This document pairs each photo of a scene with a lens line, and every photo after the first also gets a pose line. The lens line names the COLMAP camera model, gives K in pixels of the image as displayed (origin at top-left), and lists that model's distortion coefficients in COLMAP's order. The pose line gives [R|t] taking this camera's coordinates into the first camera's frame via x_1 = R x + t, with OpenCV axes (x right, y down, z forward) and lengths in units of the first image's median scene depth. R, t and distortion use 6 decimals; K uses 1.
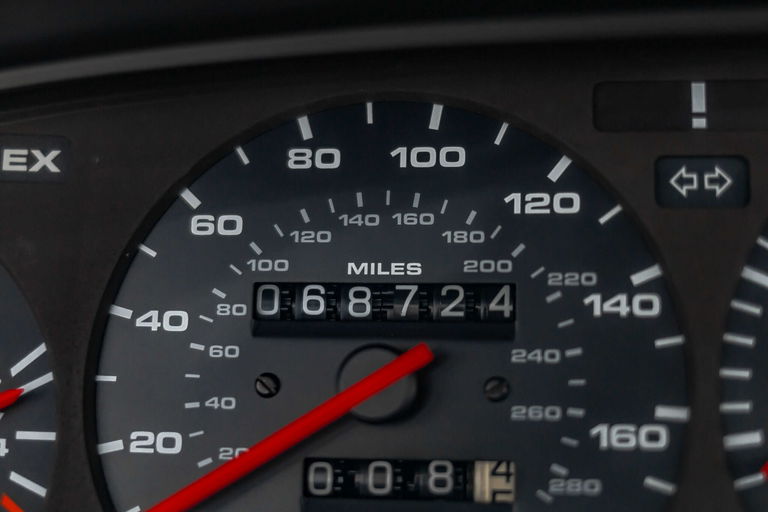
lens RADIAL K [[1171.8, 0, 384.0], [0, 1171.8, 256.0], [0, 0, 1]] dist [-0.102498, 0.122200]
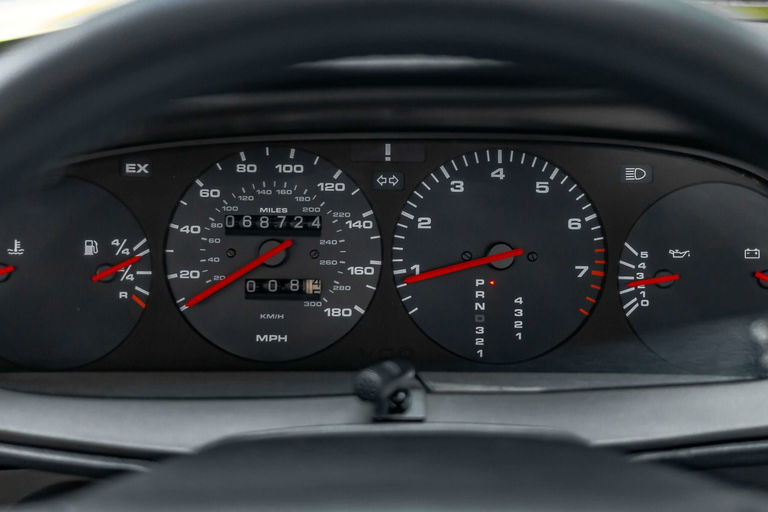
lens RADIAL K [[1171.8, 0, 384.0], [0, 1171.8, 256.0], [0, 0, 1]] dist [-0.102498, 0.122200]
pose [[0.987545, -0.011557, 0.156912, -0.175109], [-0.015023, 0.985816, 0.167159, -0.344385], [-0.156618, -0.167434, 0.973363, -1.715889]]
